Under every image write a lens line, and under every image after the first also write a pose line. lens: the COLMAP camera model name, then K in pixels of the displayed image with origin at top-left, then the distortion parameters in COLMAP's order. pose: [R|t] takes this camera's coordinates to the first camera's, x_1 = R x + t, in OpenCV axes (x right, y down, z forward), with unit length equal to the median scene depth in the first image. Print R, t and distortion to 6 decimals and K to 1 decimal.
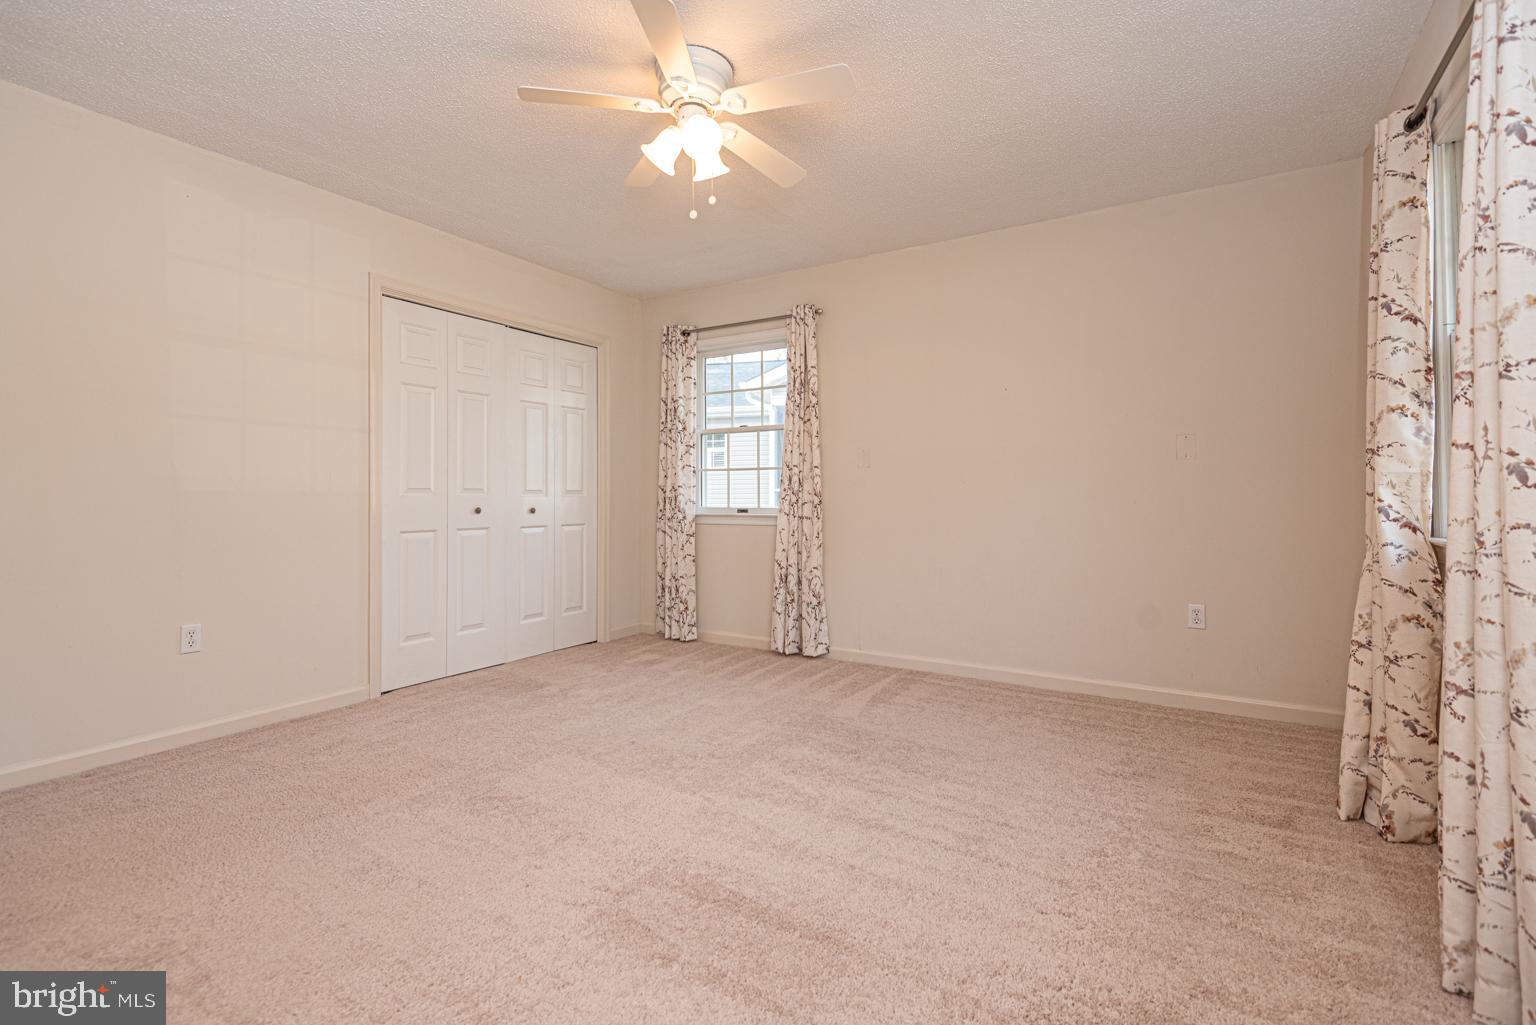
lens RADIAL K [[702.6, 0, 767.4], [0, 702.6, 483.6], [0, 0, 1]] dist [-0.000510, -0.000239]
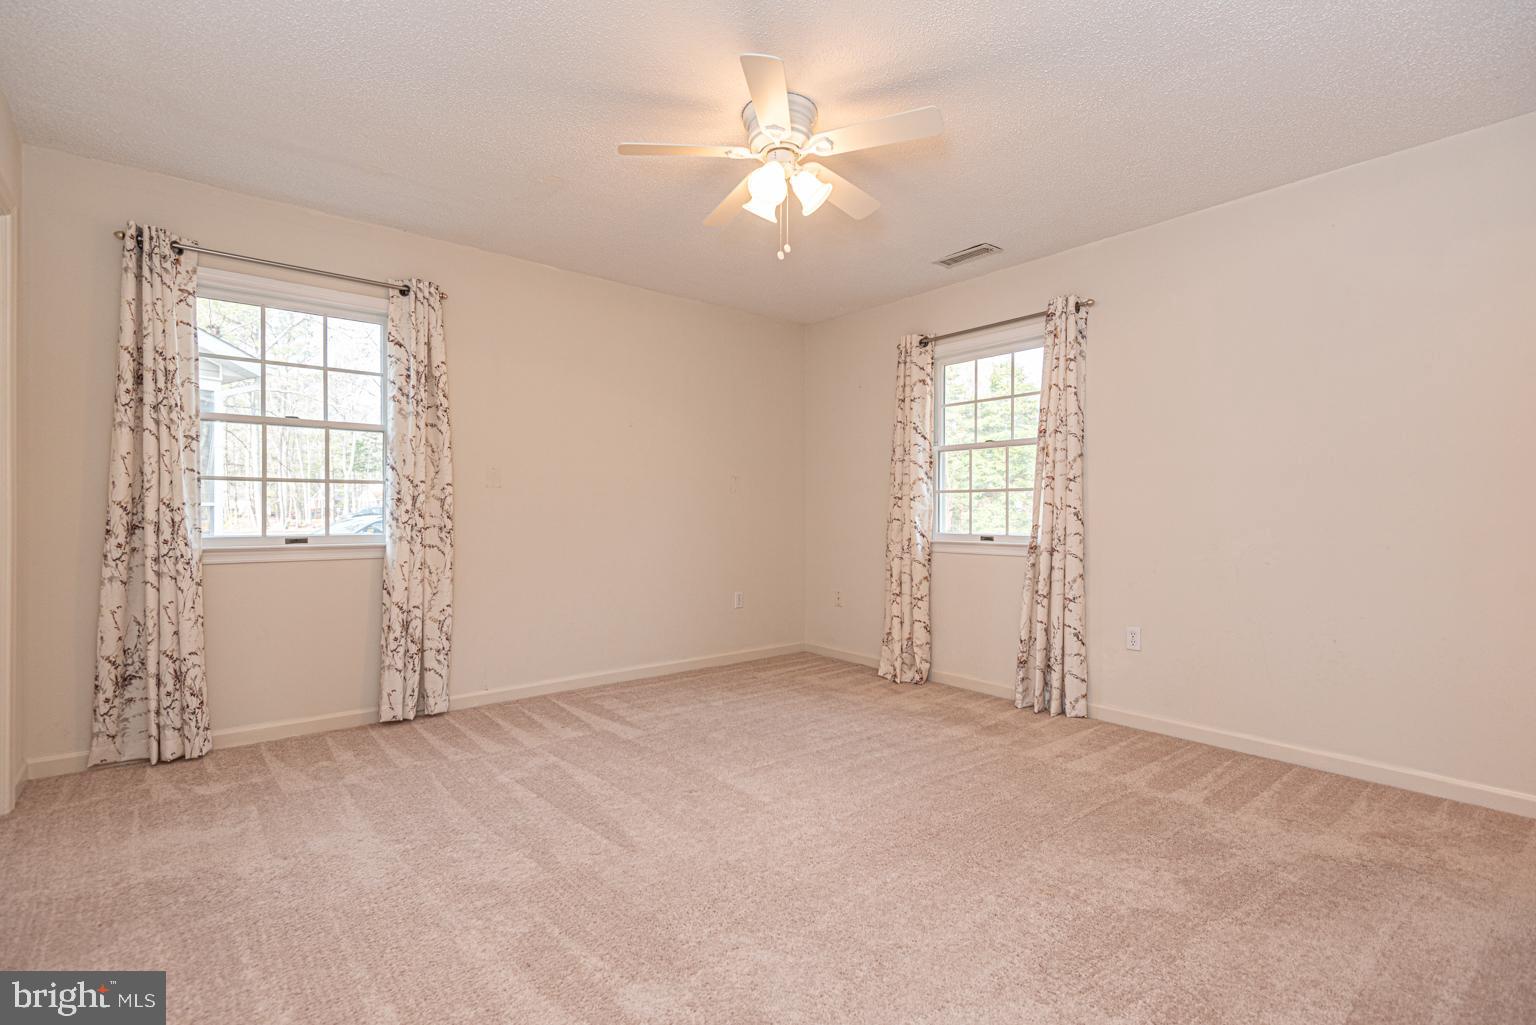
lens RADIAL K [[693.7, 0, 768.0], [0, 693.7, 512.5], [0, 0, 1]] dist [0.002145, 0.000152]
pose [[0.314489, 0.003018, 0.949256, -0.747122], [-0.022007, 0.999749, 0.004113, -0.002797], [-0.949006, -0.022184, 0.314477, 0.478700]]
